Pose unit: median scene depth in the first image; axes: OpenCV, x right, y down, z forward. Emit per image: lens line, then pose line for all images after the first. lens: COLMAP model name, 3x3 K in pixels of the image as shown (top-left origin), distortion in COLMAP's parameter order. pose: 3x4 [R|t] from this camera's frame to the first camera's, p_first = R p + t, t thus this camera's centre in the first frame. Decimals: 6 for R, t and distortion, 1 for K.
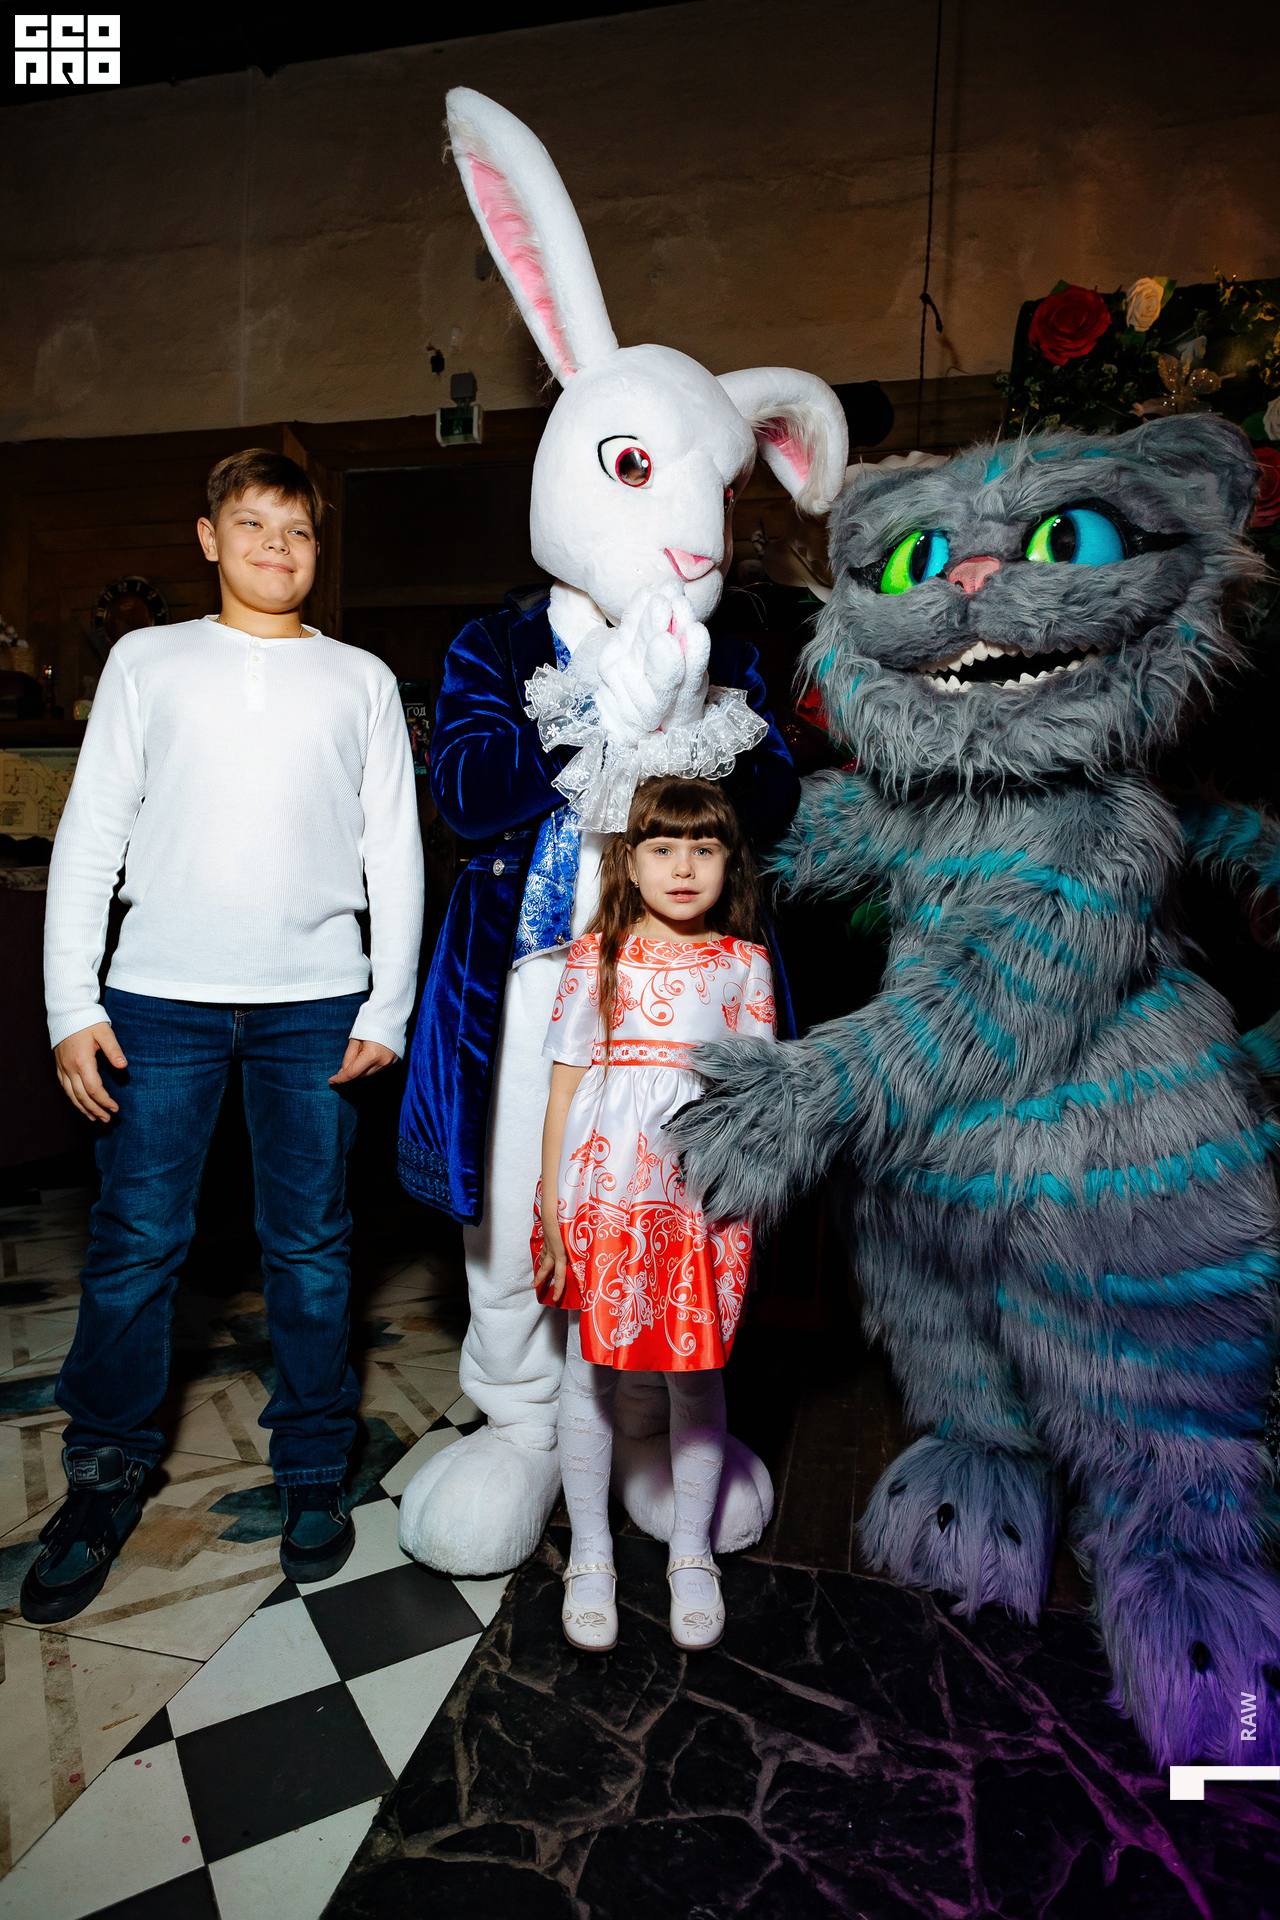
lens RADIAL K [[1156.2, 0, 640.0], [0, 1156.2, 960.0], [0, 0, 1]] dist [0.000185, -0.000059]
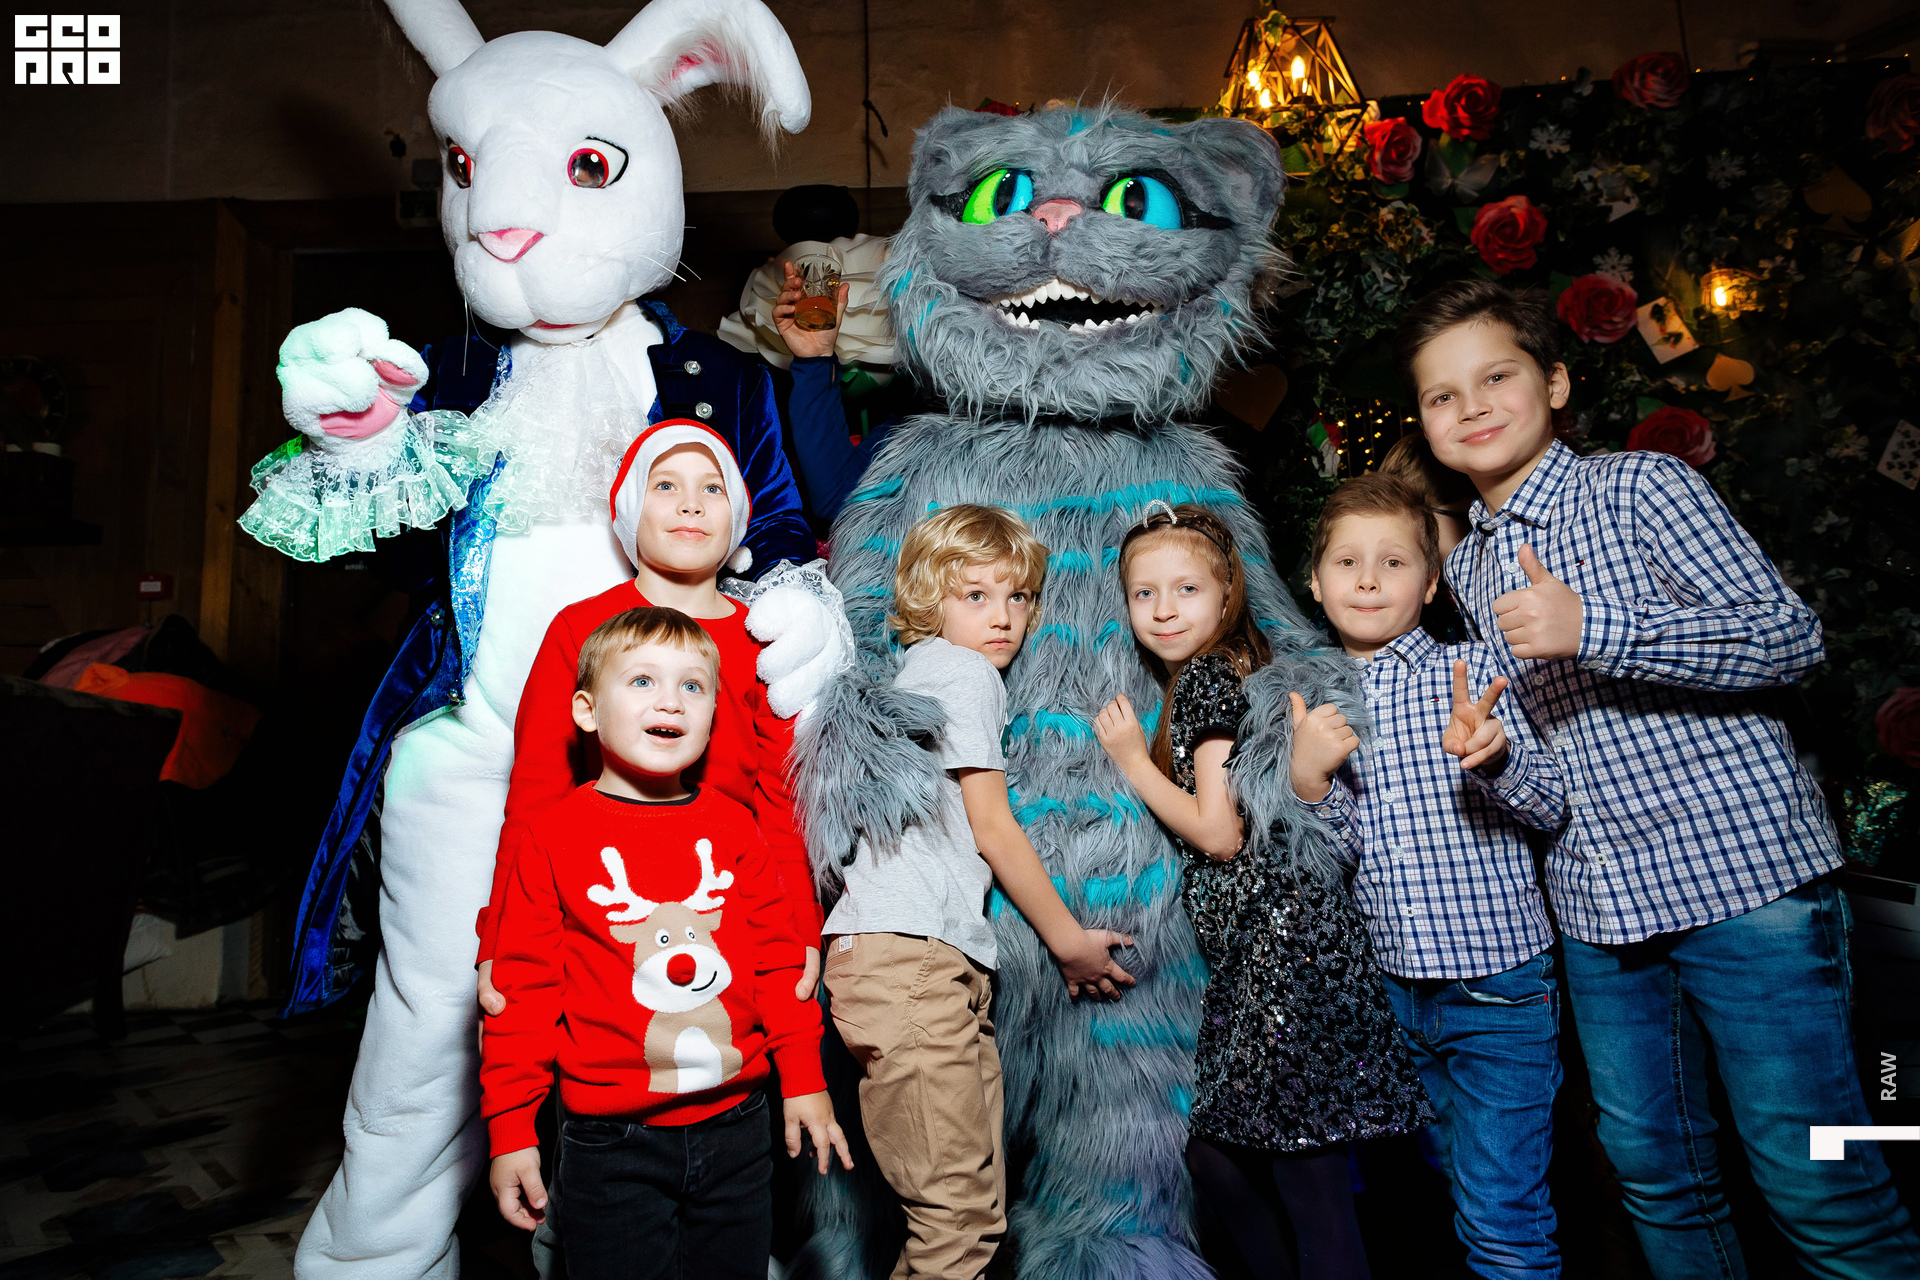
lens RADIAL K [[1070.2, 0, 960.0], [0, 1070.2, 640.0], [0, 0, 1]] dist [0.011604, 0.000799]
pose [[0.927514, 0.080852, 0.364940, -0.119798], [-0.062077, 0.996087, -0.062911, 0.120861], [-0.368598, 0.035696, 0.928903, 0.135201]]
